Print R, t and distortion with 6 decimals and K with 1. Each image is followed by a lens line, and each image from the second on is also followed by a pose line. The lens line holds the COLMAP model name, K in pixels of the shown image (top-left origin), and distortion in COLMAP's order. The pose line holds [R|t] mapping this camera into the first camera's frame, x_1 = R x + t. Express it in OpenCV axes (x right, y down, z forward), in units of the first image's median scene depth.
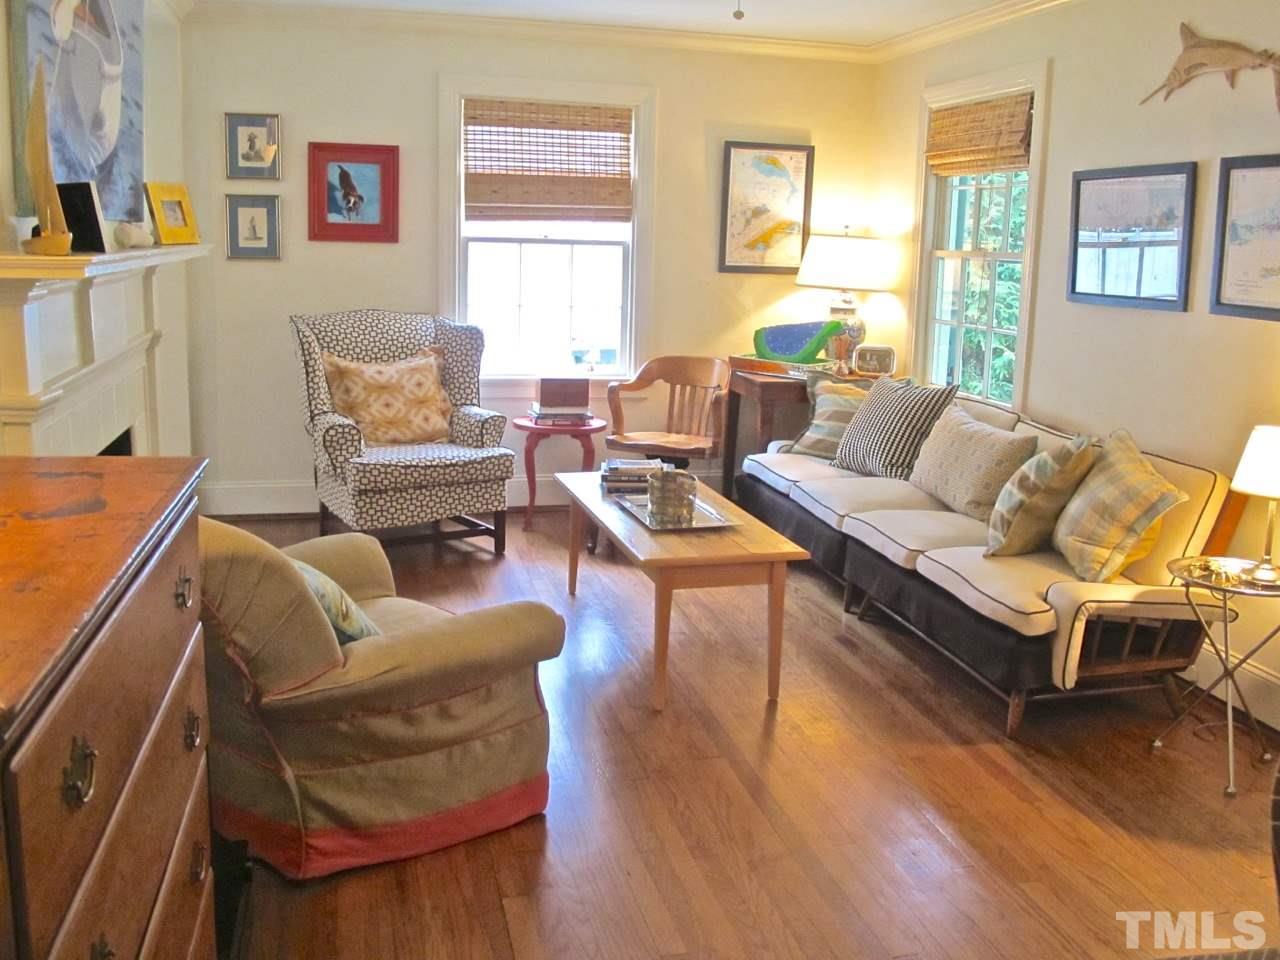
lens RADIAL K [[1180.6, 0, 638.9], [0, 1180.6, 482.4], [0, 0, 1]] dist [-0.053526, 0.000000]
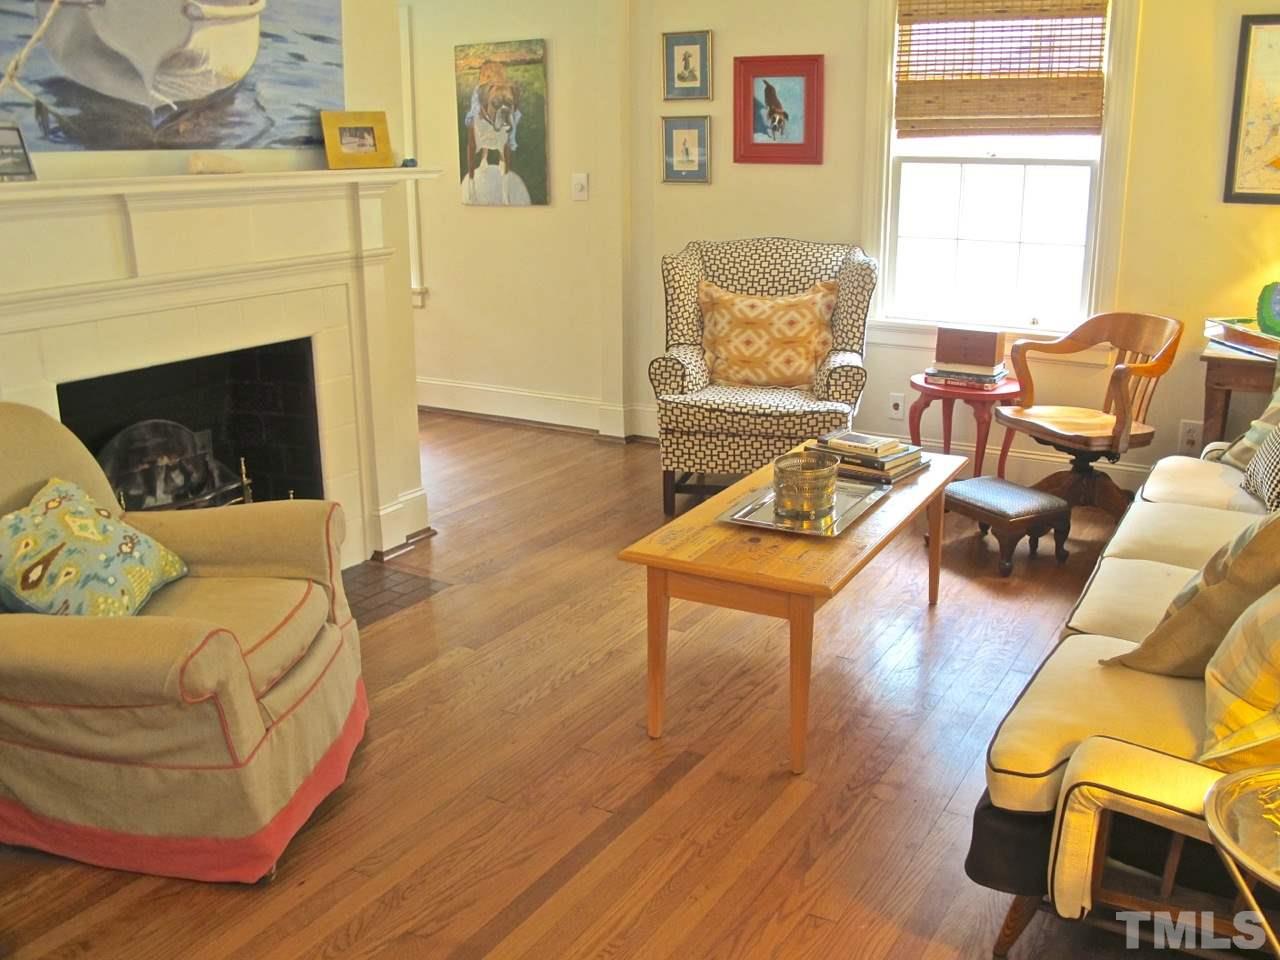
lens RADIAL K [[1180.6, 0, 639.3], [0, 1180.6, 479.2], [0, 0, 1]] dist [-0.053526, 0.000000]
pose [[0.717726, 0.162872, -0.677010, 0.351285], [-0.124015, 0.986615, 0.105883, -0.045088], [0.685193, 0.007964, 0.728318, 0.257585]]
